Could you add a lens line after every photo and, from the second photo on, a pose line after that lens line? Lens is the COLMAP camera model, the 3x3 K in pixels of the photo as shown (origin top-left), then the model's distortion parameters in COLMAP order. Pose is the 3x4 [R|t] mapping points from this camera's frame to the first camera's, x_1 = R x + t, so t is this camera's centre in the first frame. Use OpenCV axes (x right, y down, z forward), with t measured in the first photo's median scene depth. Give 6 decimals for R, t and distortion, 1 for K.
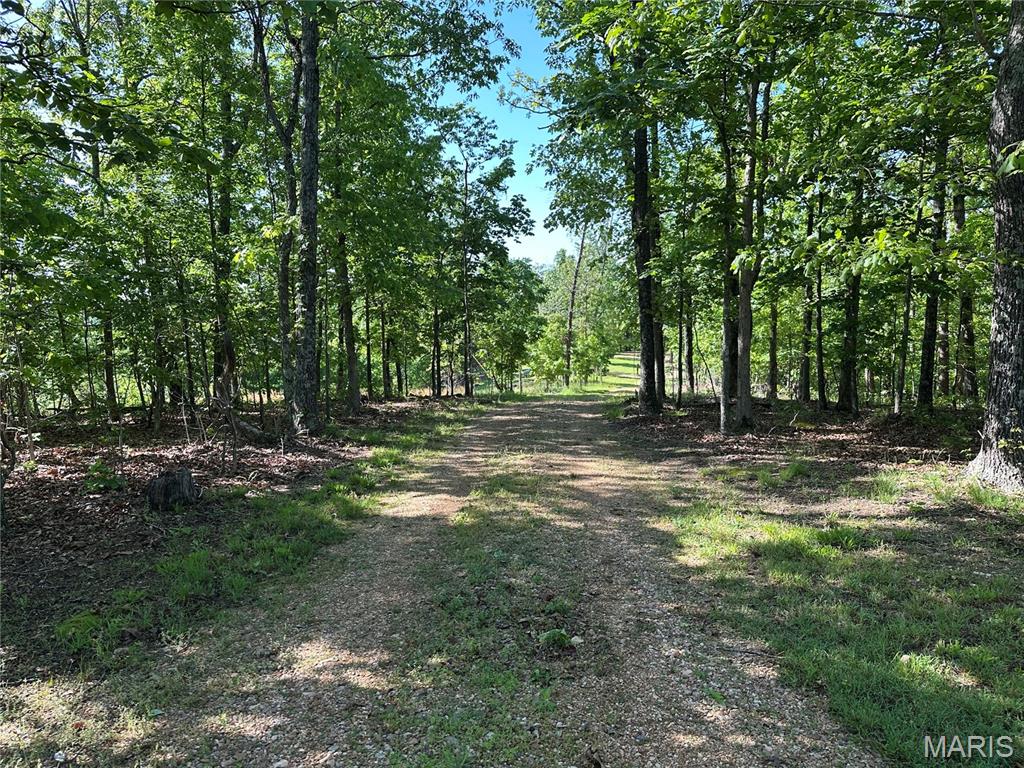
lens RADIAL K [[713.9, 0, 506.7], [0, 713.9, 388.3], [0, 0, 1]] dist [0.076734, -0.013629]
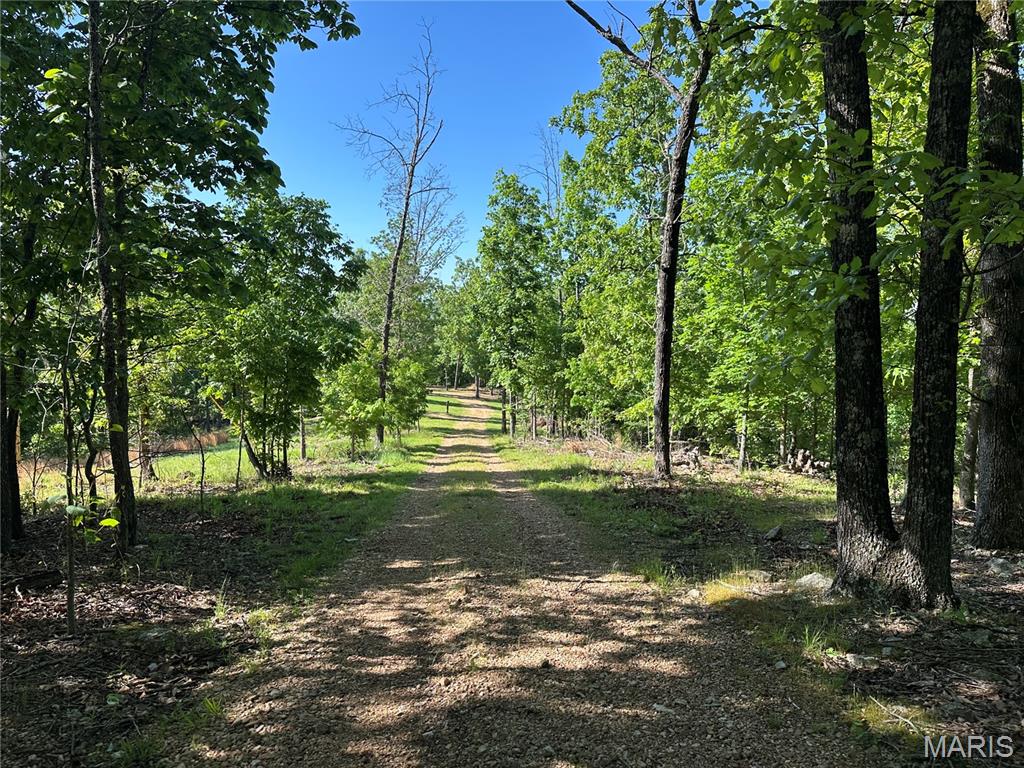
lens RADIAL K [[713.9, 0, 521.3], [0, 713.9, 385.3], [0, 0, 1]] dist [0.076734, -0.013629]
pose [[0.949785, 0.011895, 0.312678, 0.006461], [0.004069, 0.998723, -0.050354, -0.030373], [-0.312878, 0.049097, 0.948524, 0.532086]]
